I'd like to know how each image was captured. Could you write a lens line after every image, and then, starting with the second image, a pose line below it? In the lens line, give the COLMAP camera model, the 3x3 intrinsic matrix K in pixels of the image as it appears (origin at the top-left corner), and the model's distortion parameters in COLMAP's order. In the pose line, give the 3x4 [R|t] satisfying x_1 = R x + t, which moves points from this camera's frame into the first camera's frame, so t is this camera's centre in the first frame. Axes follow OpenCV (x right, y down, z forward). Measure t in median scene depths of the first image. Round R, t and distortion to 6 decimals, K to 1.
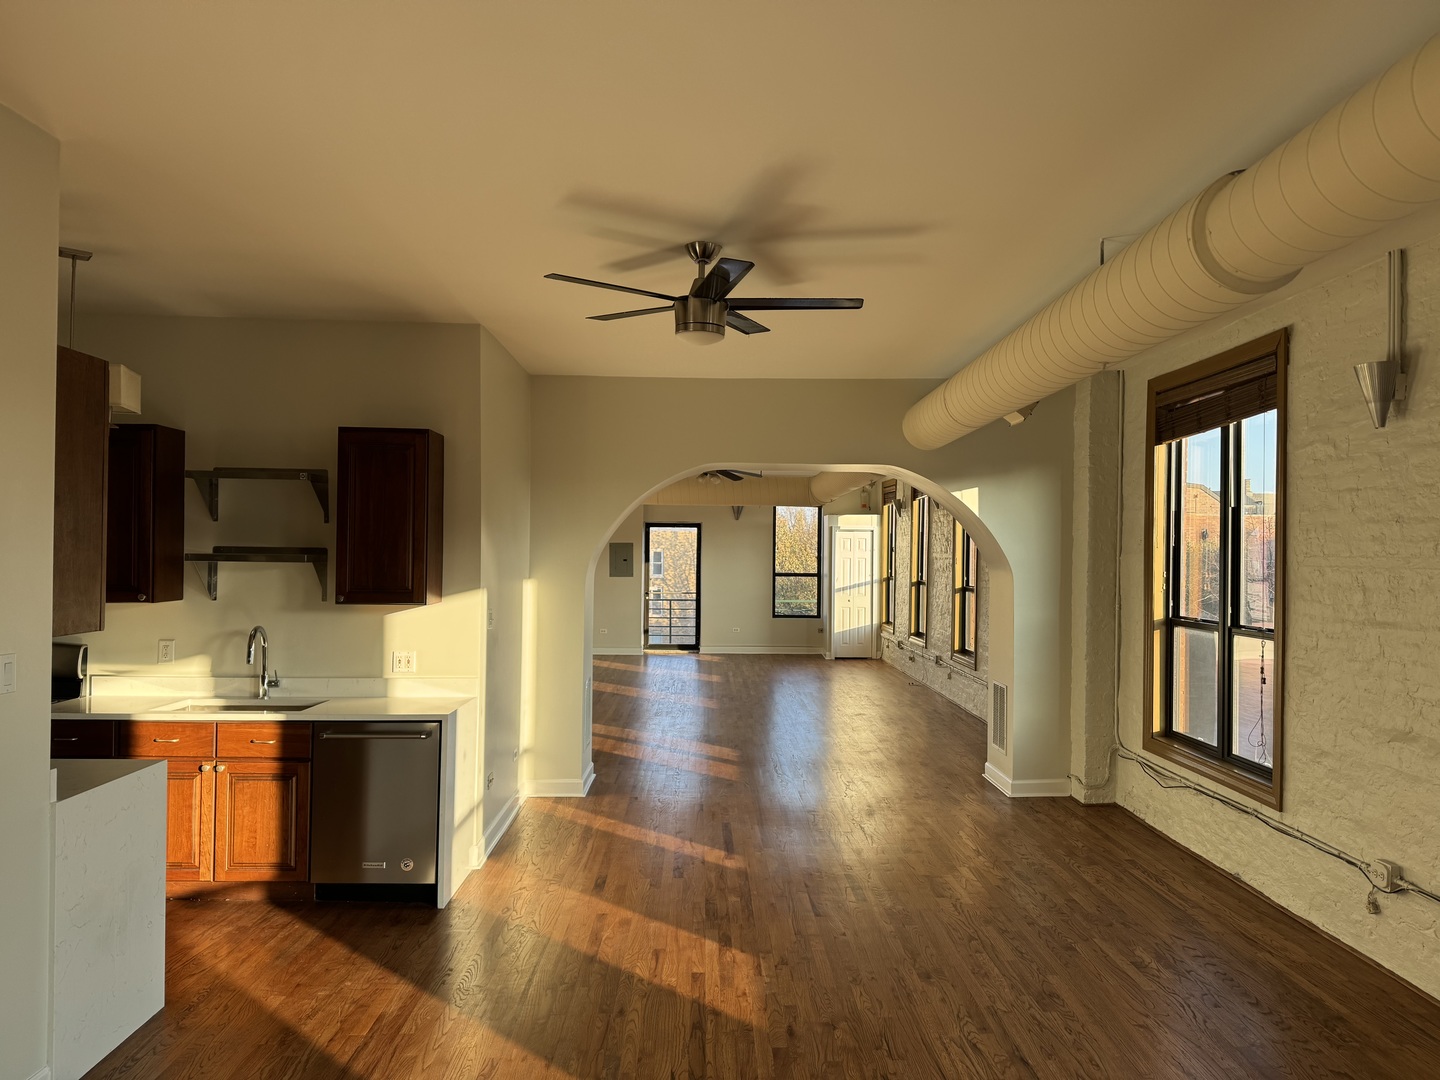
lens RADIAL K [[980.7, 0, 715.1], [0, 980.7, 548.4], [0, 0, 1]] dist [0.080175, -0.120133]
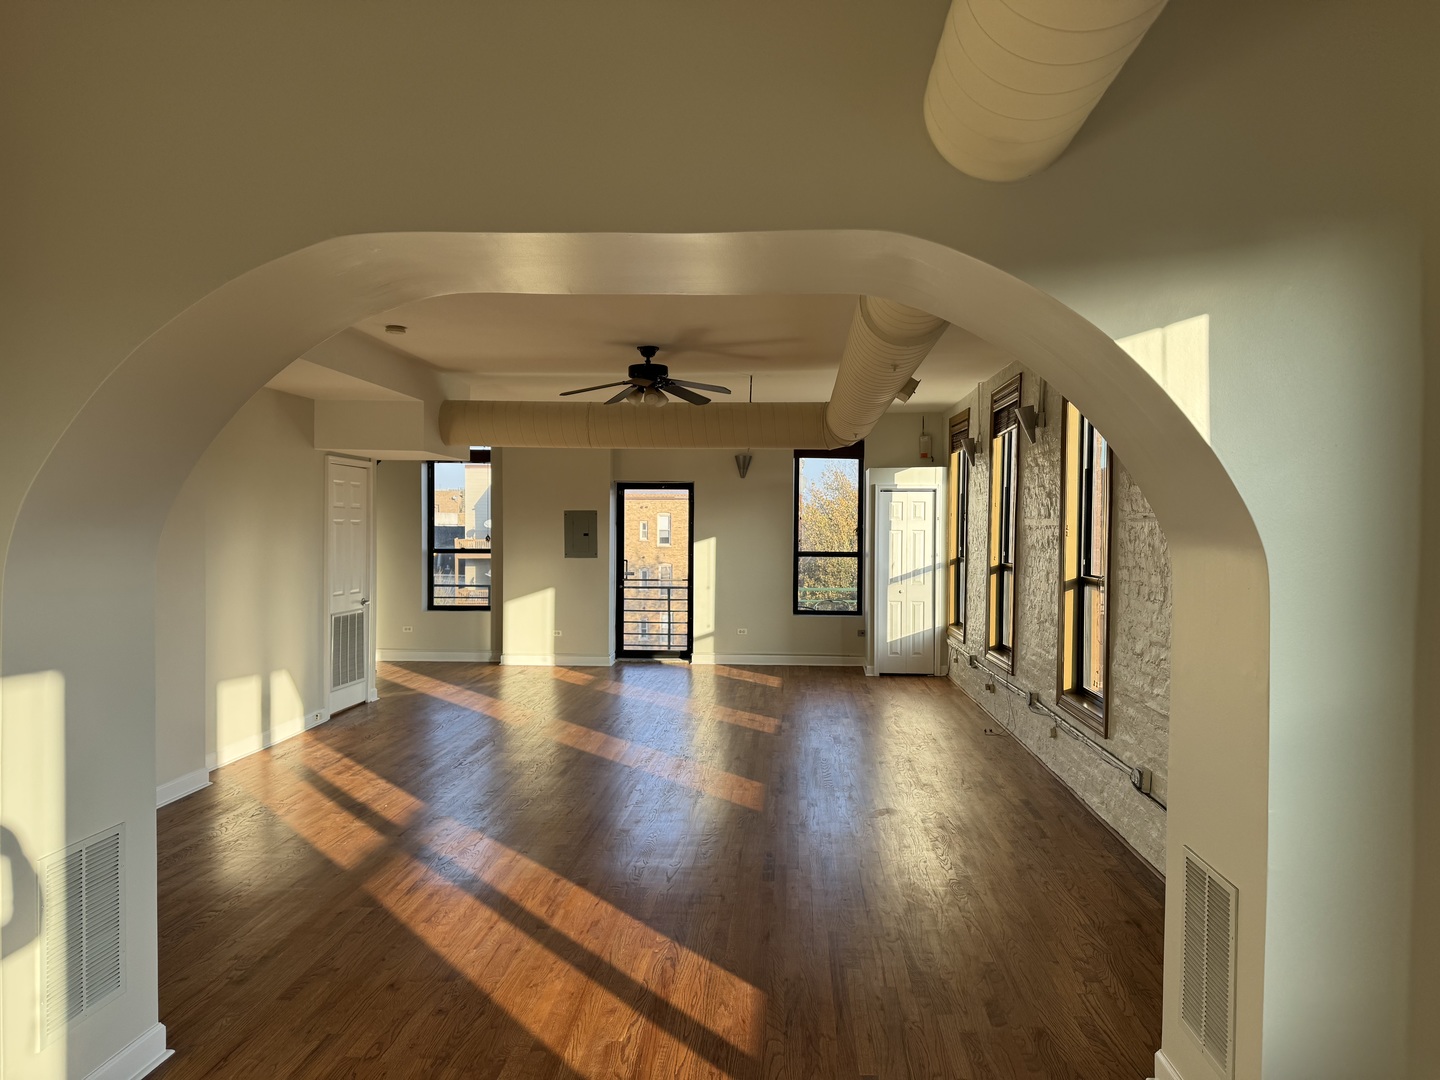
lens RADIAL K [[980.7, 0, 715.1], [0, 980.7, 548.4], [0, 0, 1]] dist [0.080175, -0.120133]
pose [[0.996145, -0.003121, -0.087666, 0.075098], [0.005151, 0.999724, 0.022938, 0.006911], [0.087570, -0.023301, 0.995886, 0.334812]]
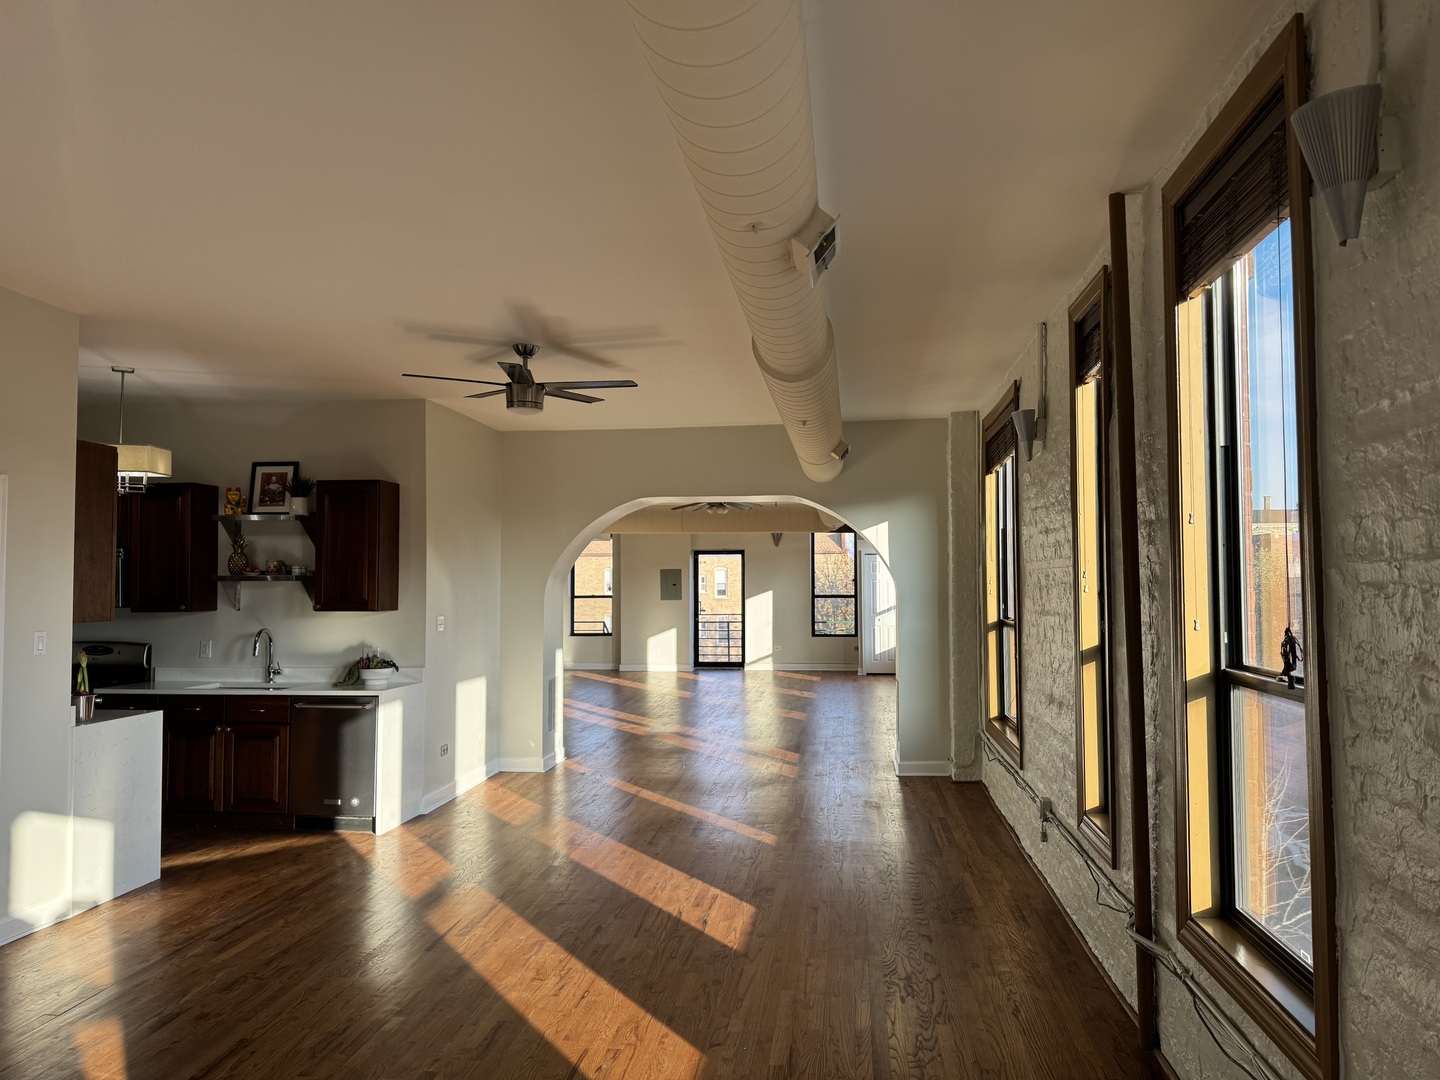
lens RADIAL K [[980.7, 0, 715.1], [0, 980.7, 548.4], [0, 0, 1]] dist [0.080175, -0.120133]
pose [[0.989563, -0.020512, -0.142631, 0.127510], [0.016067, 0.999351, -0.032249, 0.008214], [0.143200, 0.029621, 0.989250, -0.095309]]
